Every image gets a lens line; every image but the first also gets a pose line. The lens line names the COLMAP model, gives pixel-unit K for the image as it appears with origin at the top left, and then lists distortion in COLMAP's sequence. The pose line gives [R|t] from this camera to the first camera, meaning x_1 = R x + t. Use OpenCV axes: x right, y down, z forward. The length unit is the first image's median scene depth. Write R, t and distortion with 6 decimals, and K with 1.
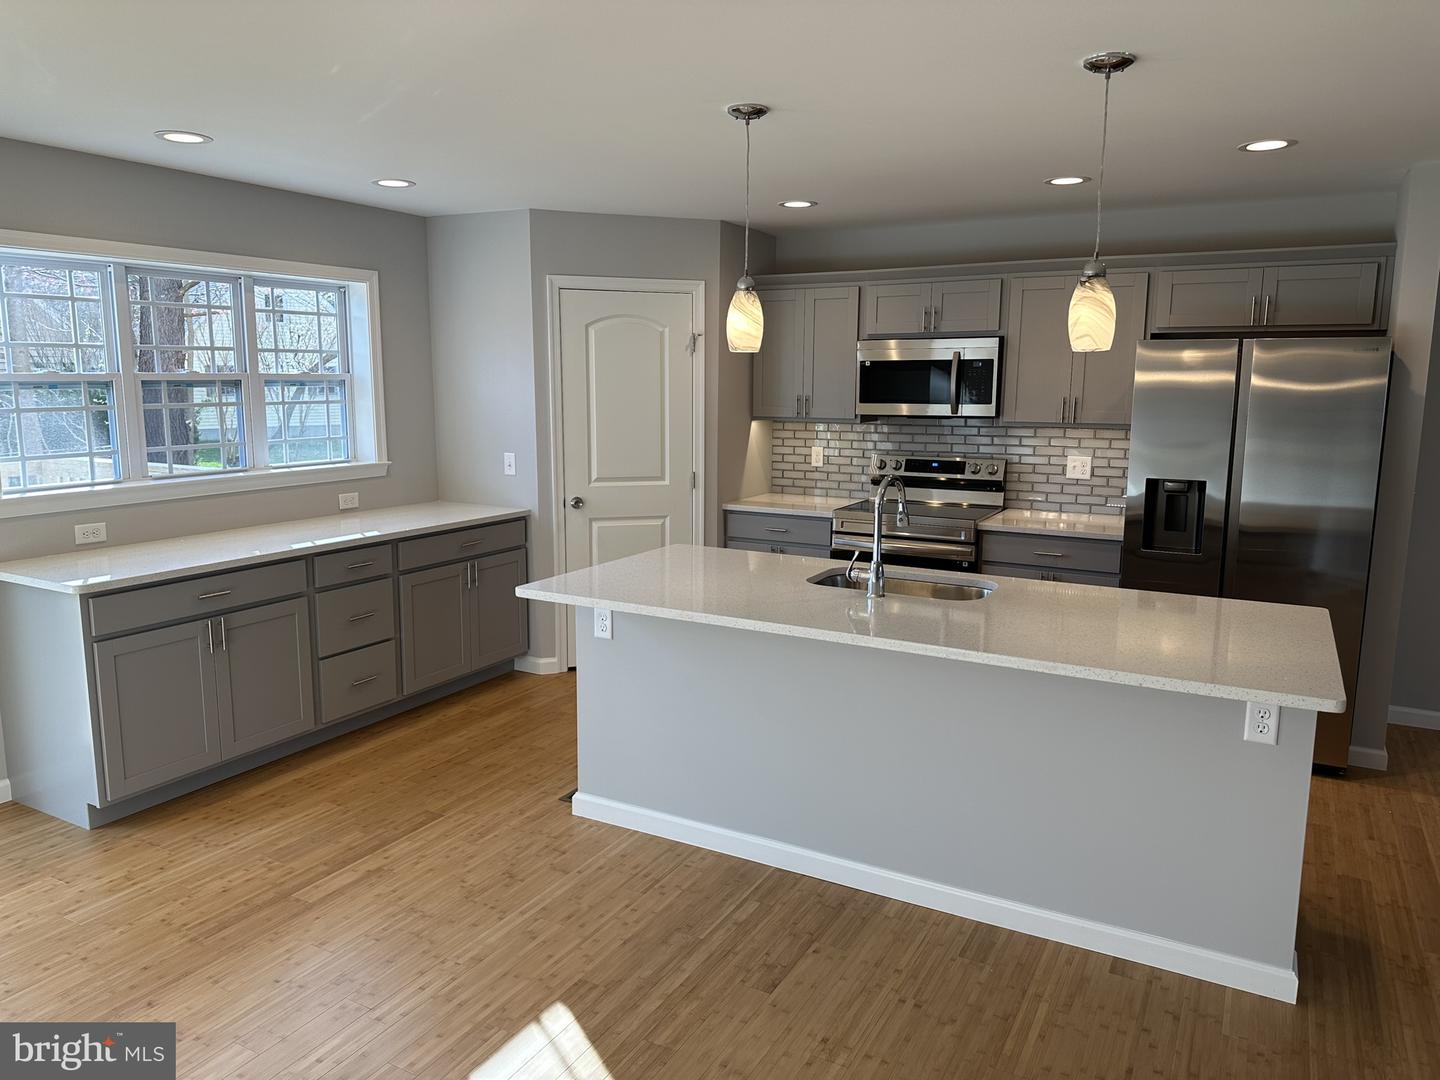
lens RADIAL K [[996.3, 0, 714.9], [0, 996.3, 530.9], [0, 0, 1]] dist [0.114660, -0.148335]
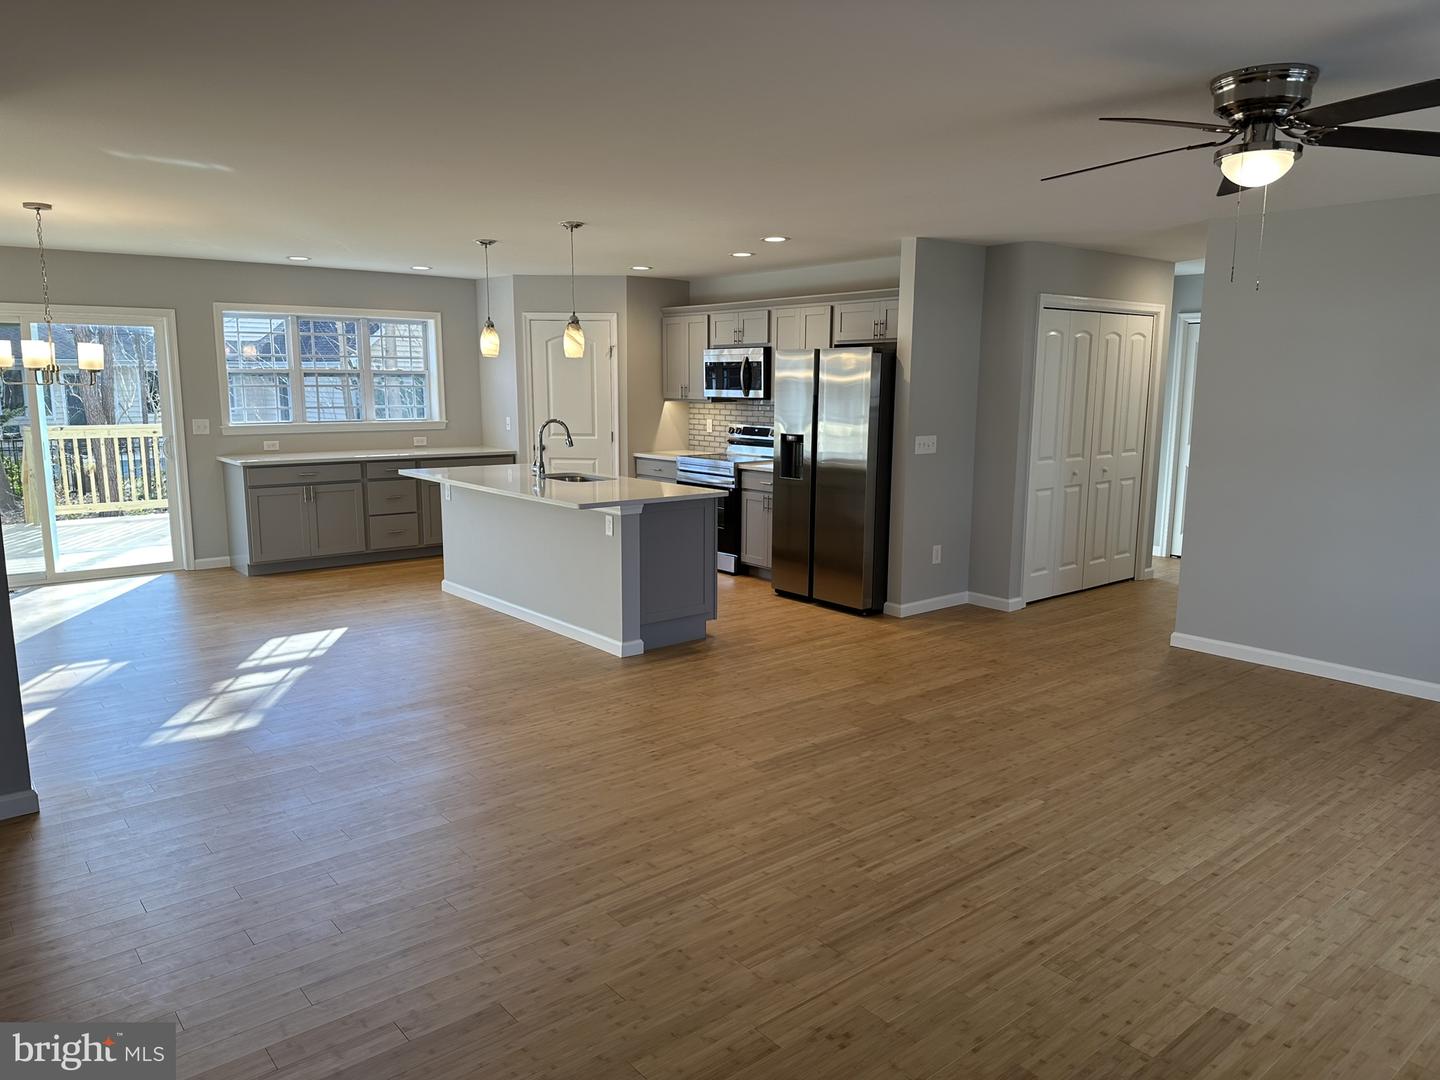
lens RADIAL K [[996.3, 0, 714.9], [0, 996.3, 530.9], [0, 0, 1]] dist [0.114660, -0.148335]
pose [[0.931813, 0.056563, -0.358503, 0.773675], [-0.057904, 0.998298, 0.007004, 0.086298], [0.358289, 0.014232, 0.933502, -0.477395]]
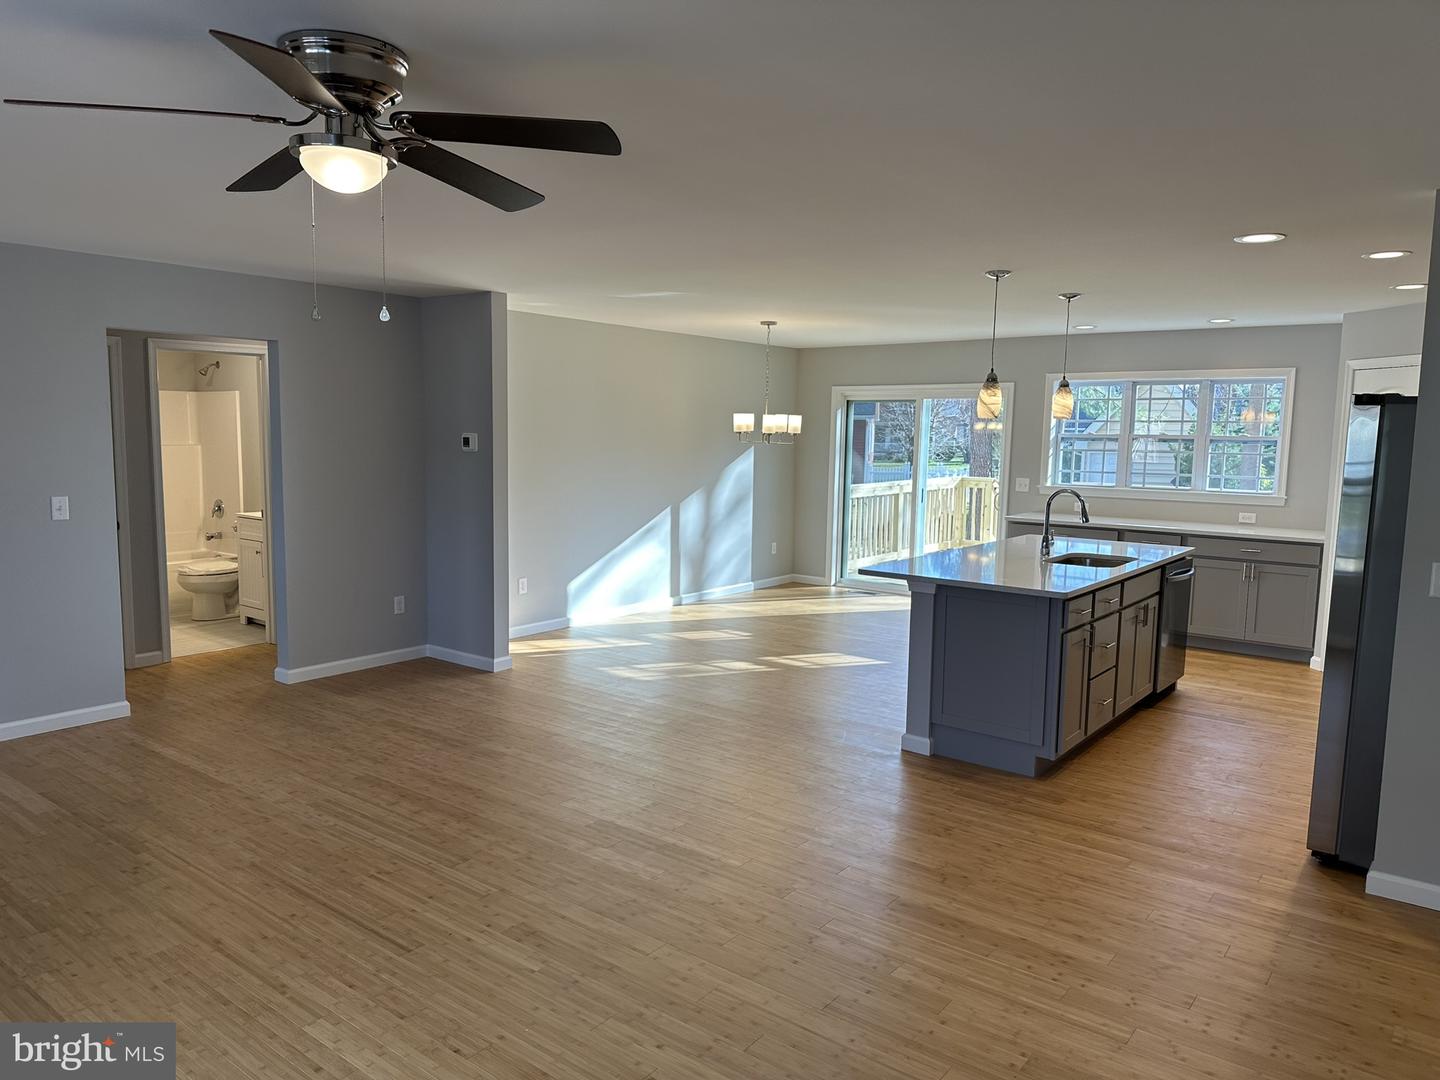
lens RADIAL K [[996.3, 0, 714.9], [0, 996.3, 530.9], [0, 0, 1]] dist [0.114660, -0.148335]
pose [[-0.152462, 0.095923, -0.983643, 1.276052], [-0.169283, 0.978035, 0.121614, -0.061227], [0.973704, 0.185055, -0.132876, 0.422189]]
